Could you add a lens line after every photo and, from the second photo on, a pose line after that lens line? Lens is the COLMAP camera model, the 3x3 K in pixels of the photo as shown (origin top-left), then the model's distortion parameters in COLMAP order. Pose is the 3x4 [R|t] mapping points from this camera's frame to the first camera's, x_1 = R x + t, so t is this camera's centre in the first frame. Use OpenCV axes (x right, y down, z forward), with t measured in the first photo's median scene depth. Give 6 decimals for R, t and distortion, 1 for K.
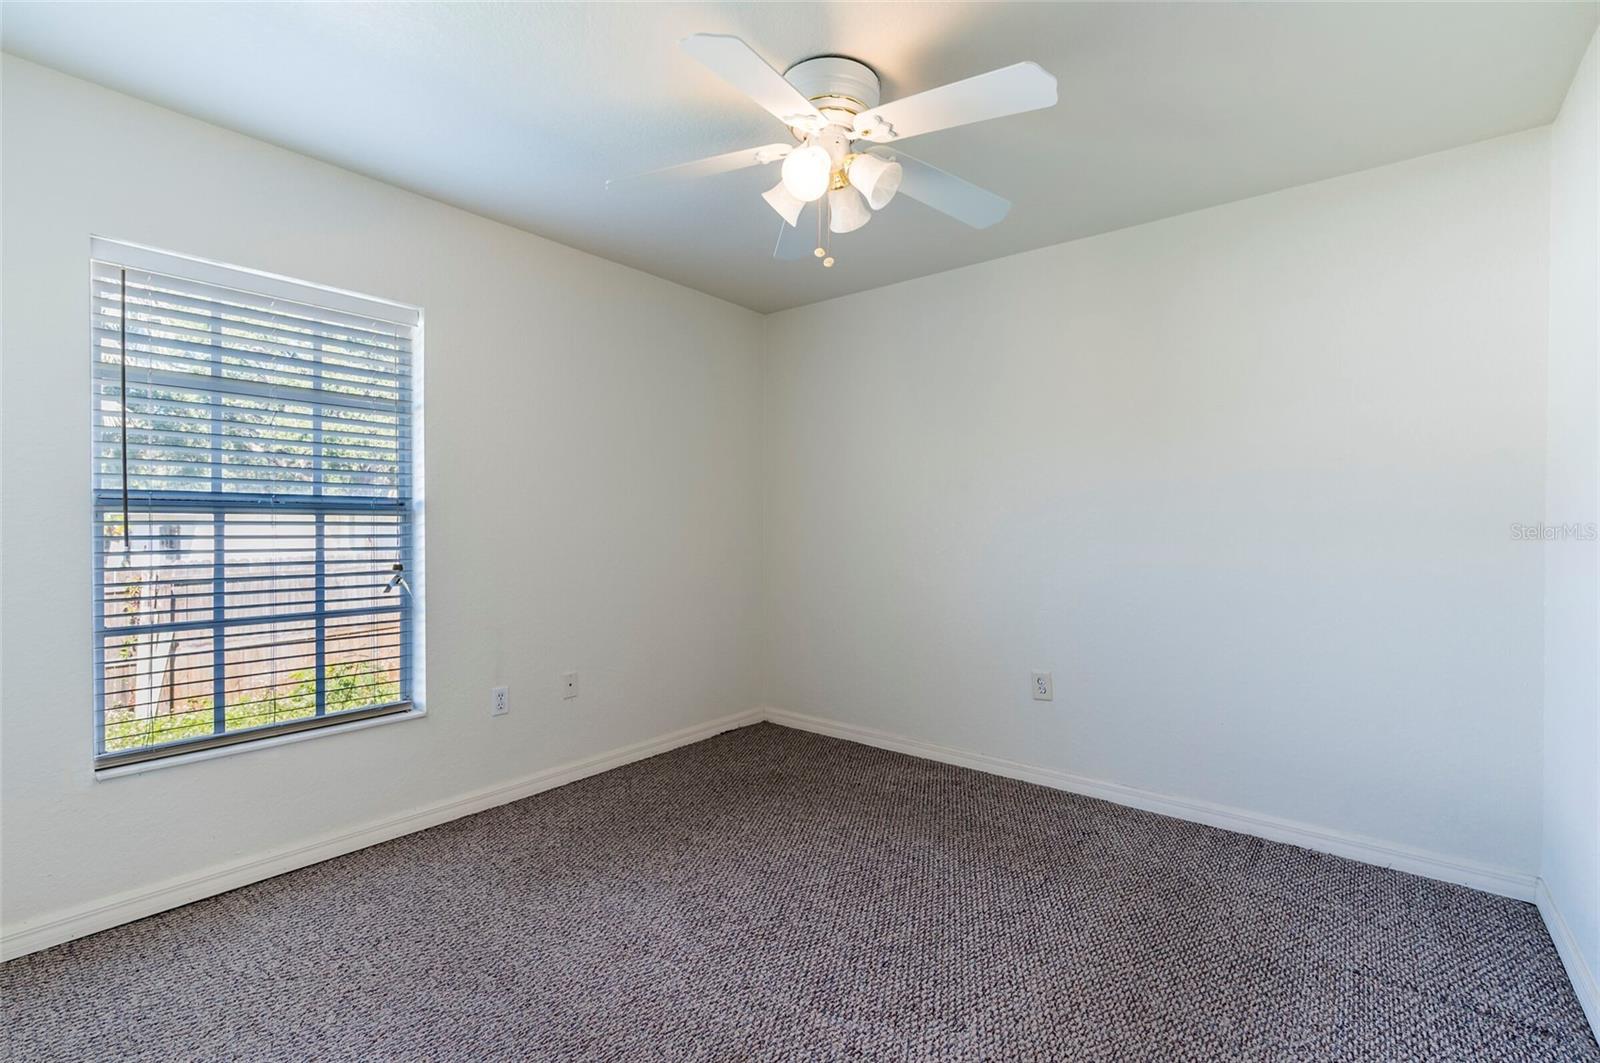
lens RADIAL K [[700.0, 0, 804.4], [0, 700.0, 533.7], [0, 0, 1]] dist [-0.003162, -0.001143]
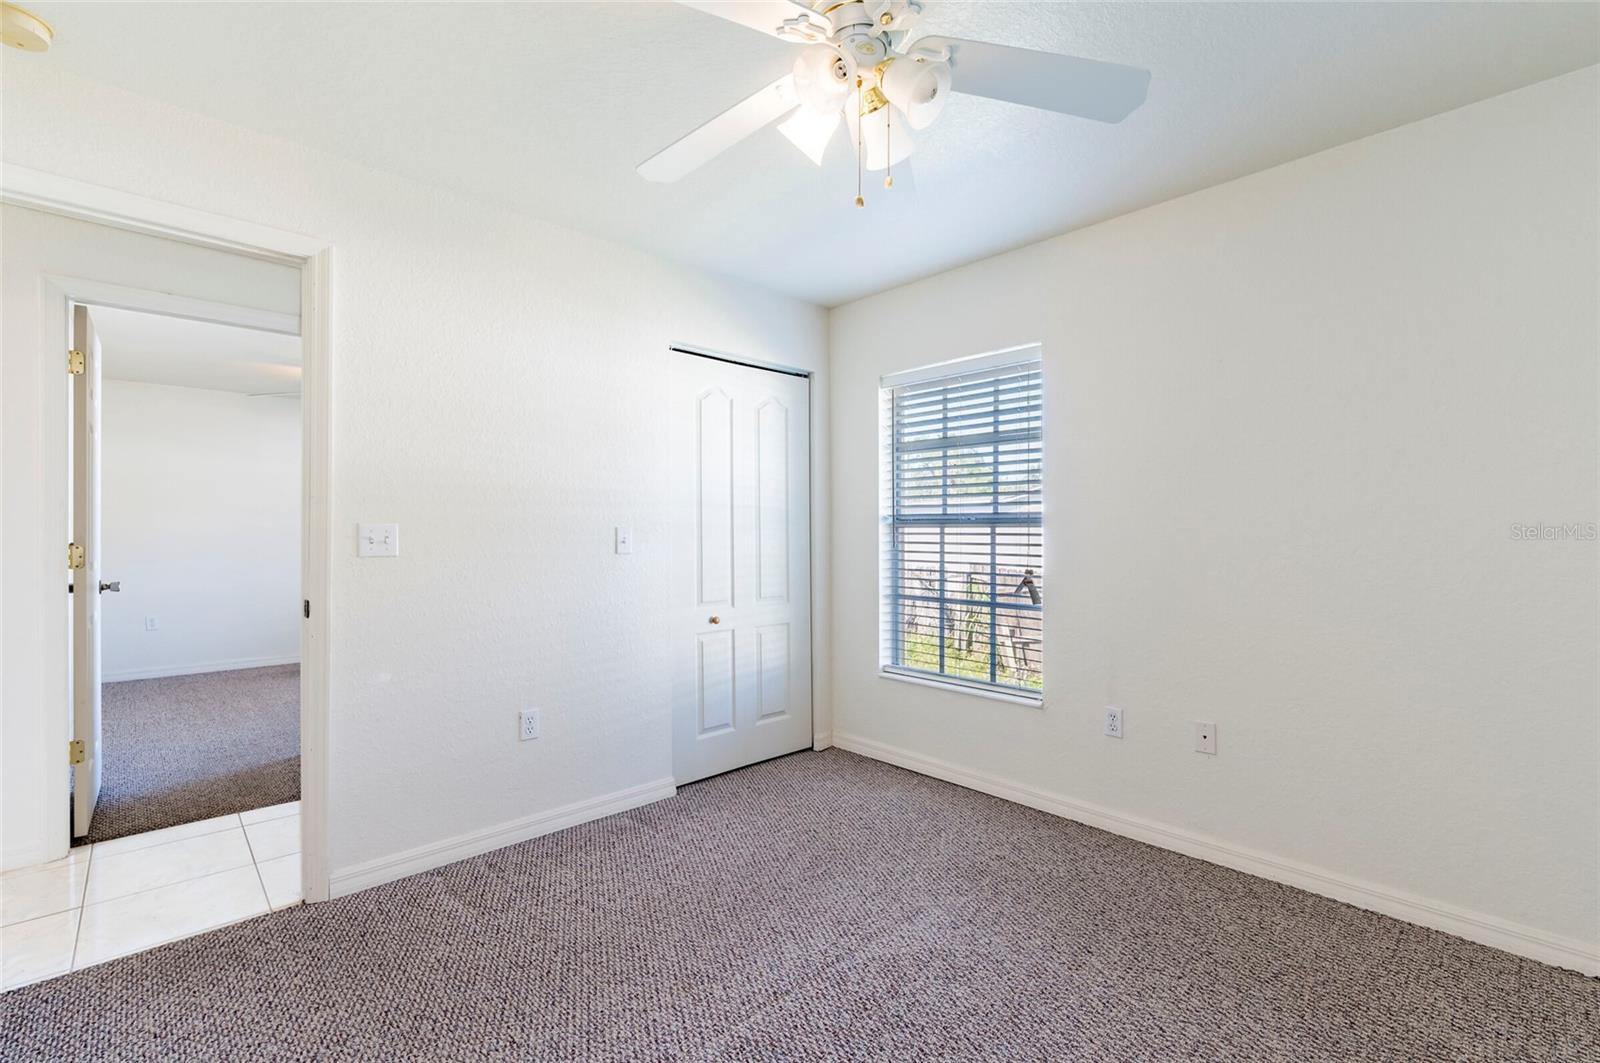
lens RADIAL K [[700.0, 0, 805.3], [0, 700.0, 532.4], [0, 0, 1]] dist [-0.003162, -0.001143]
pose [[-0.124632, -0.005489, -0.992188, 0.644316], [-0.015004, 0.999881, -0.003646, -0.007961], [0.992090, 0.014432, -0.124700, 0.814306]]
